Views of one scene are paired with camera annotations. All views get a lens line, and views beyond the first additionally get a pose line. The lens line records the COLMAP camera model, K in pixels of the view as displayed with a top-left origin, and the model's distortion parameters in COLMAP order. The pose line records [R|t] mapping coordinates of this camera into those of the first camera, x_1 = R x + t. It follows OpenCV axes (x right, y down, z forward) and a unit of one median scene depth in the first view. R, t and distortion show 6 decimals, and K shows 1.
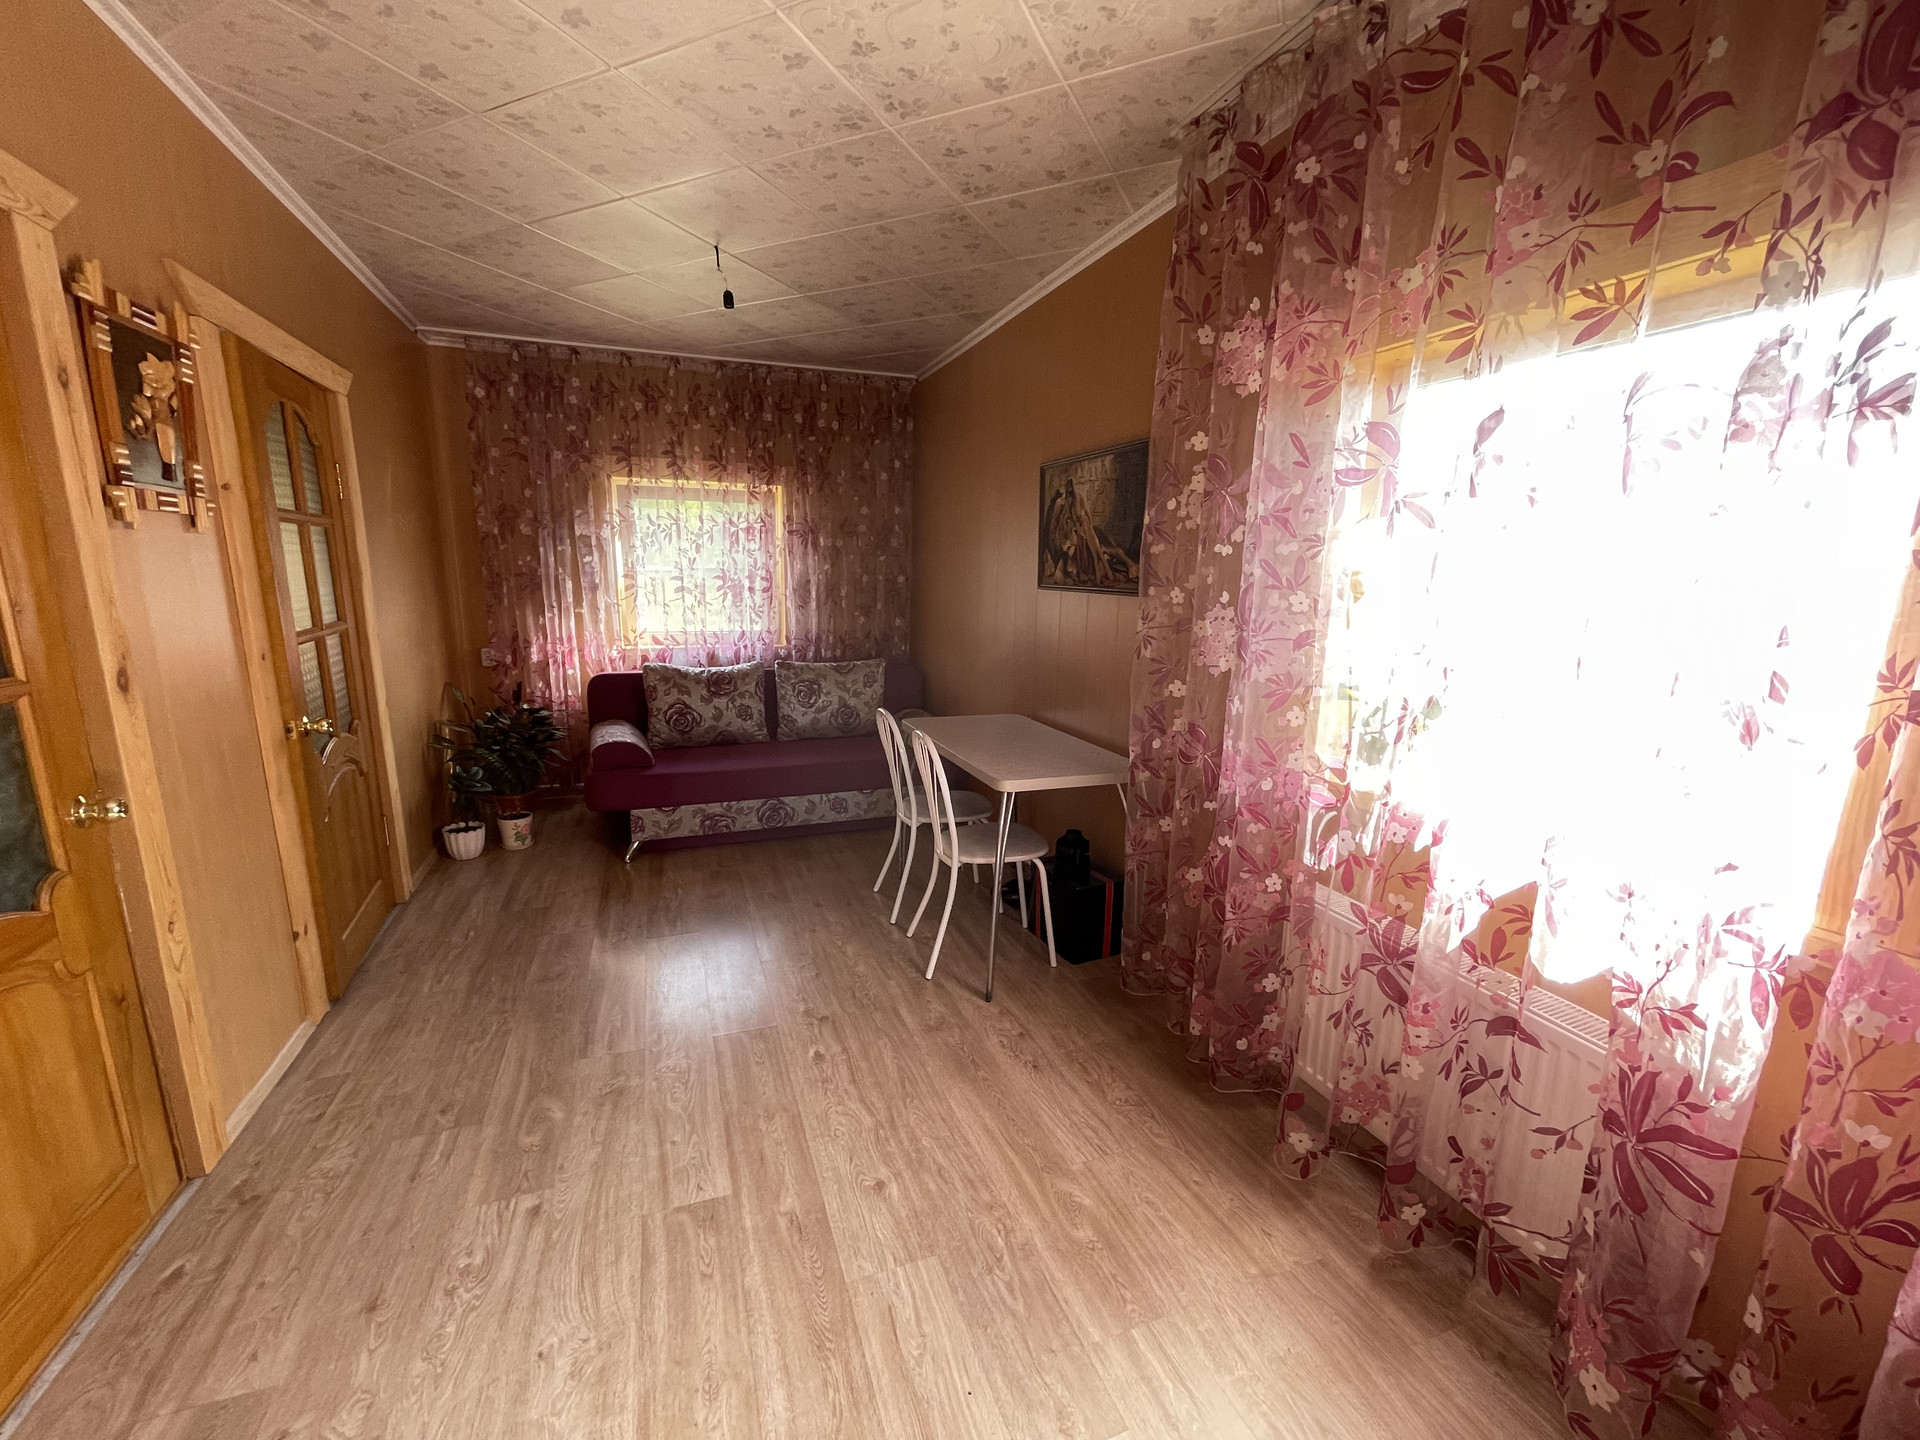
lens RADIAL K [[775.1, 0, 949.8], [0, 775.1, 730.6], [0, 0, 1]] dist [-0.000182, 0.000328]
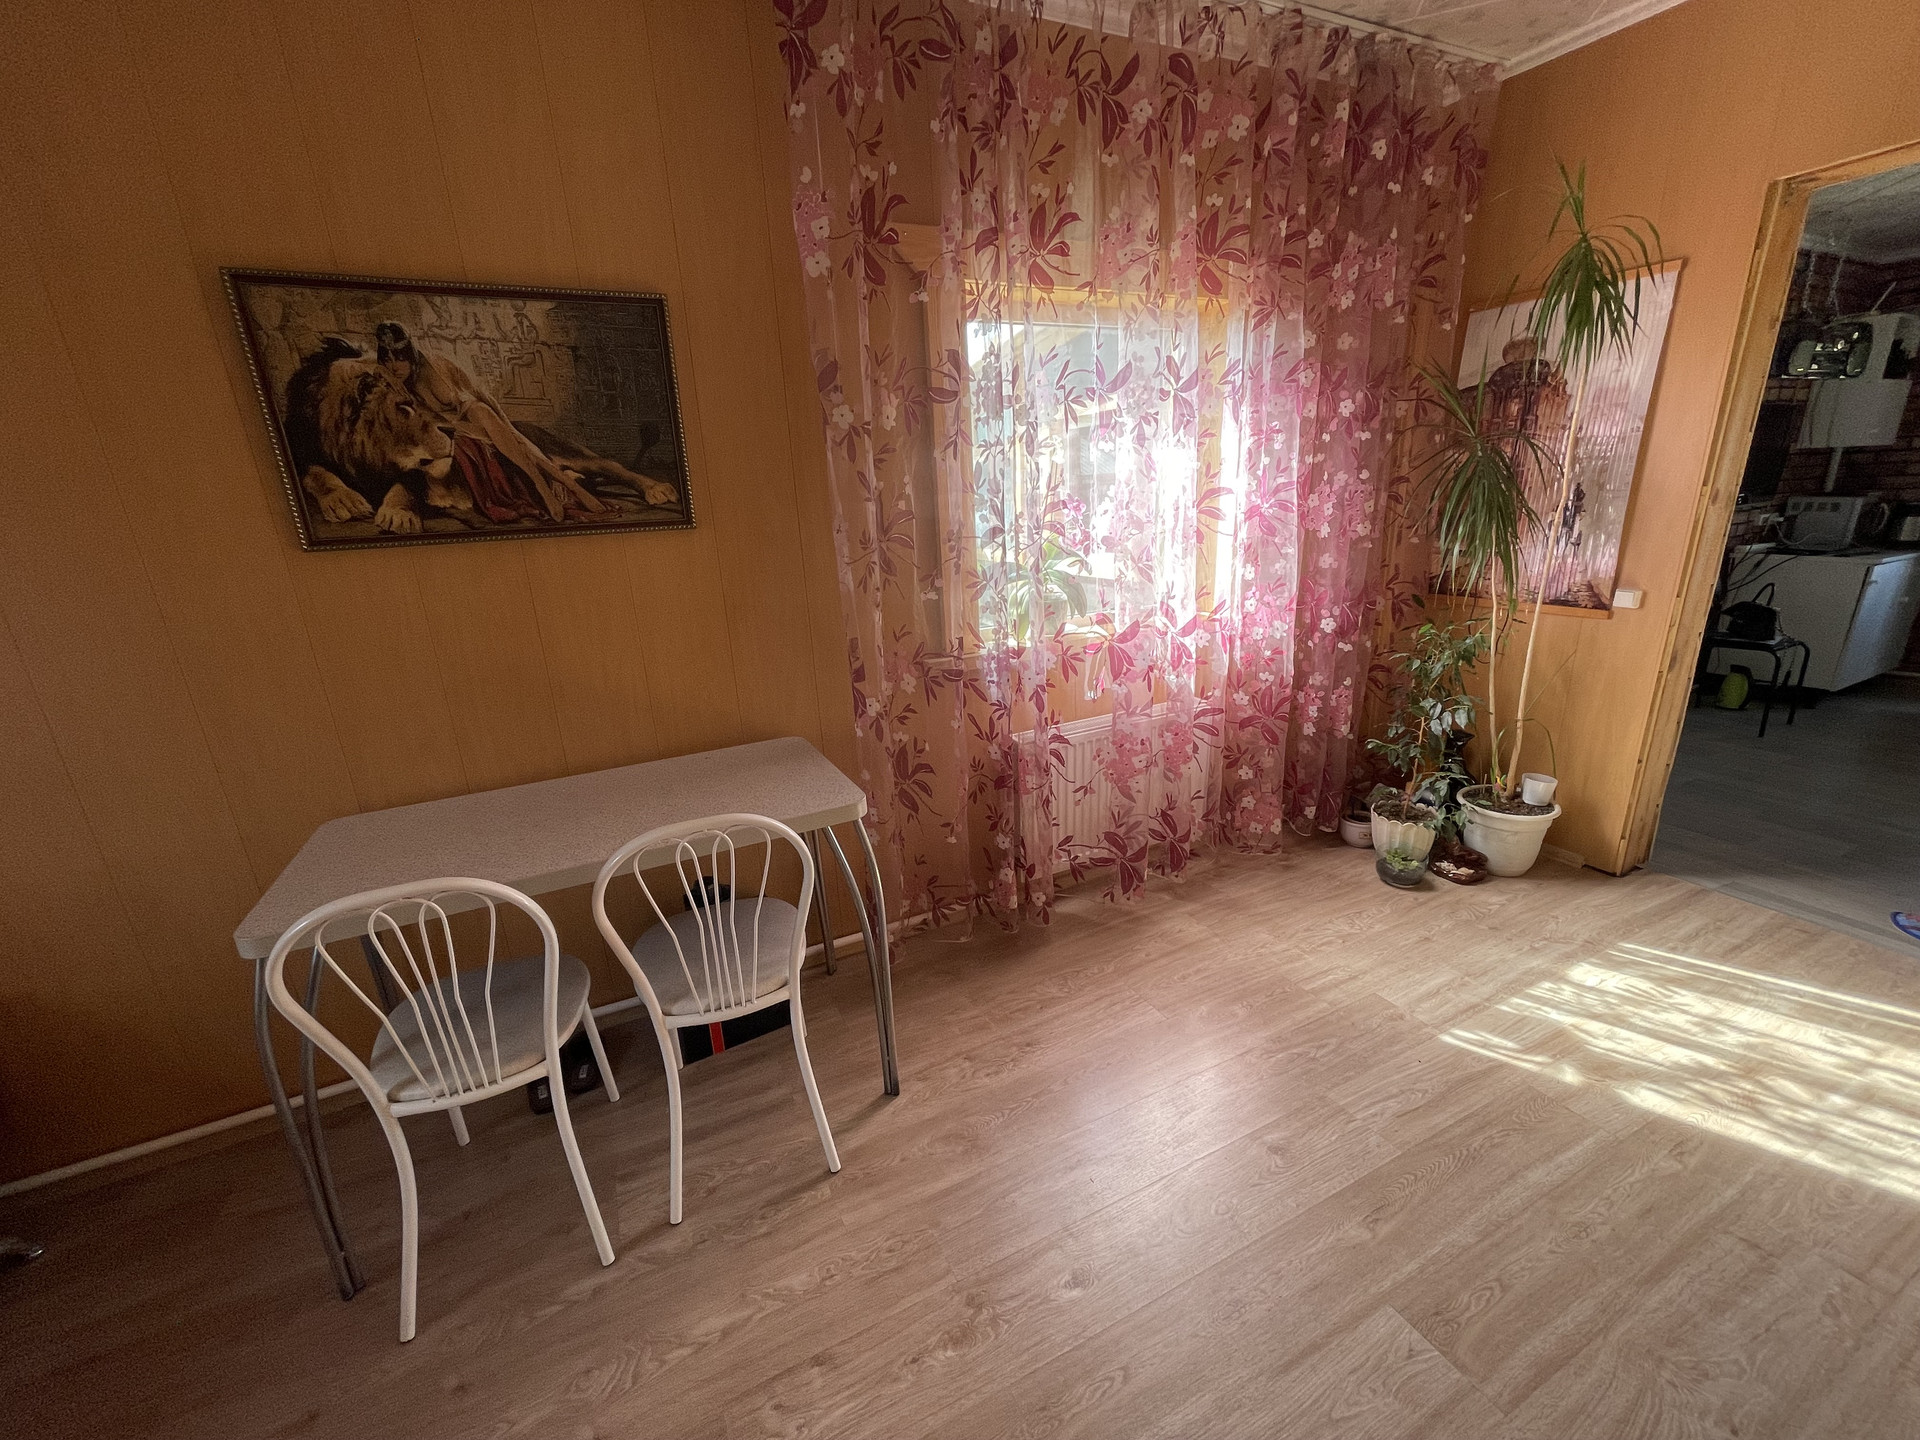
lens RADIAL K [[775.1, 0, 948.3], [0, 775.1, 729.7], [0, 0, 1]] dist [-0.000182, 0.000328]
pose [[-0.092806, -0.304594, 0.947950, -0.352886], [0.252798, 0.913654, 0.318323, -0.117835], [-0.963058, 0.269182, -0.007792, 0.569280]]
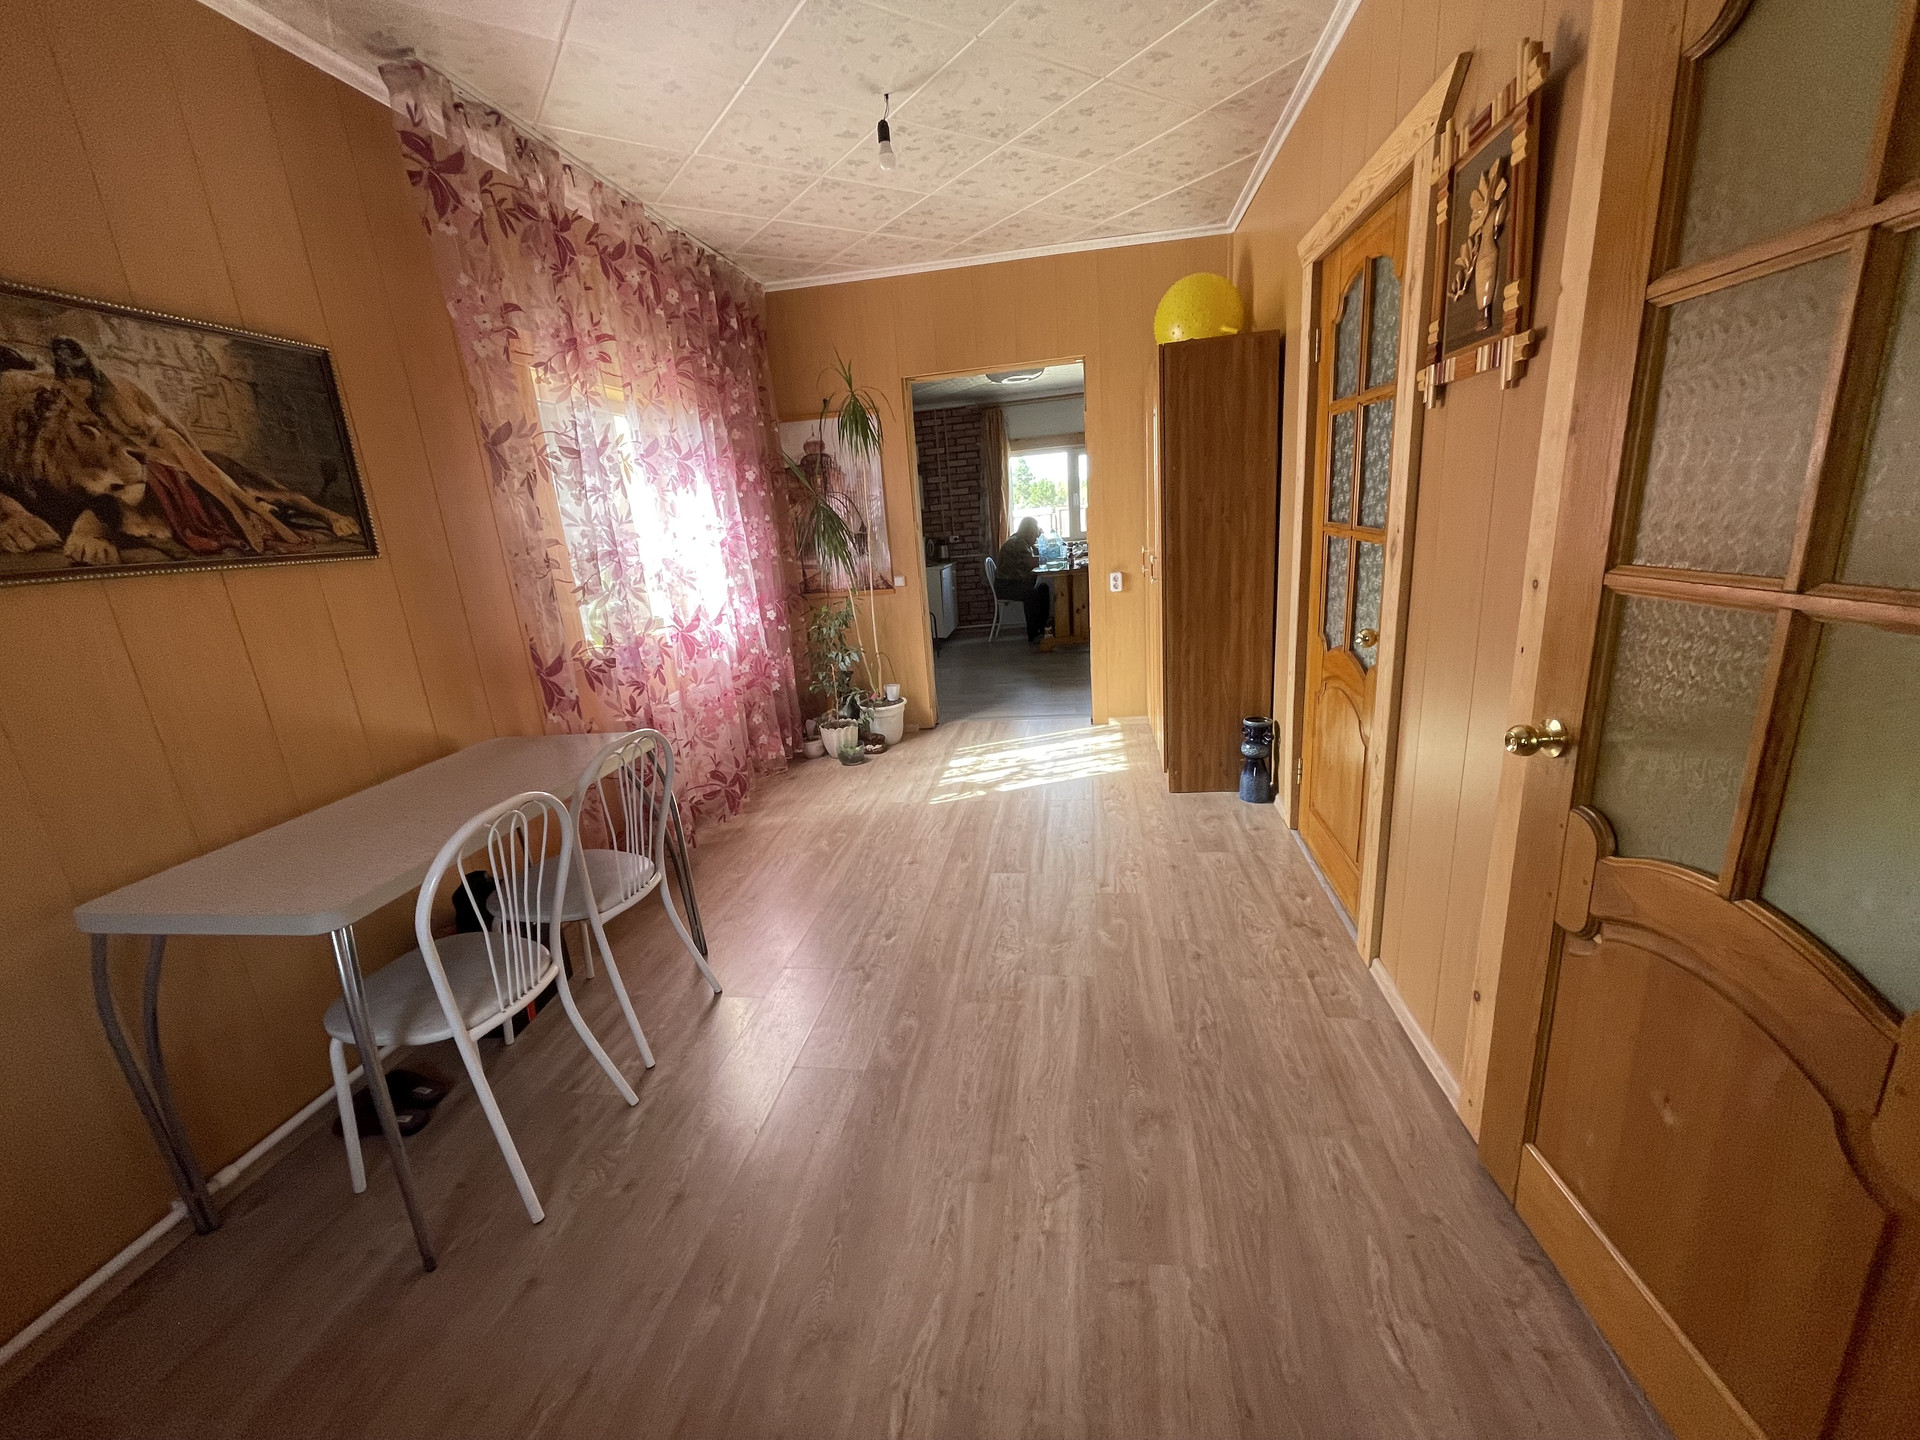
lens RADIAL K [[775.1, 0, 954.6], [0, 775.1, 725.7], [0, 0, 1]] dist [-0.000182, 0.000328]
pose [[-0.867726, -0.084863, 0.489745, -0.444646], [0.162269, 0.882962, 0.440507, -0.187114], [-0.469809, 0.461710, -0.752398, 0.954784]]
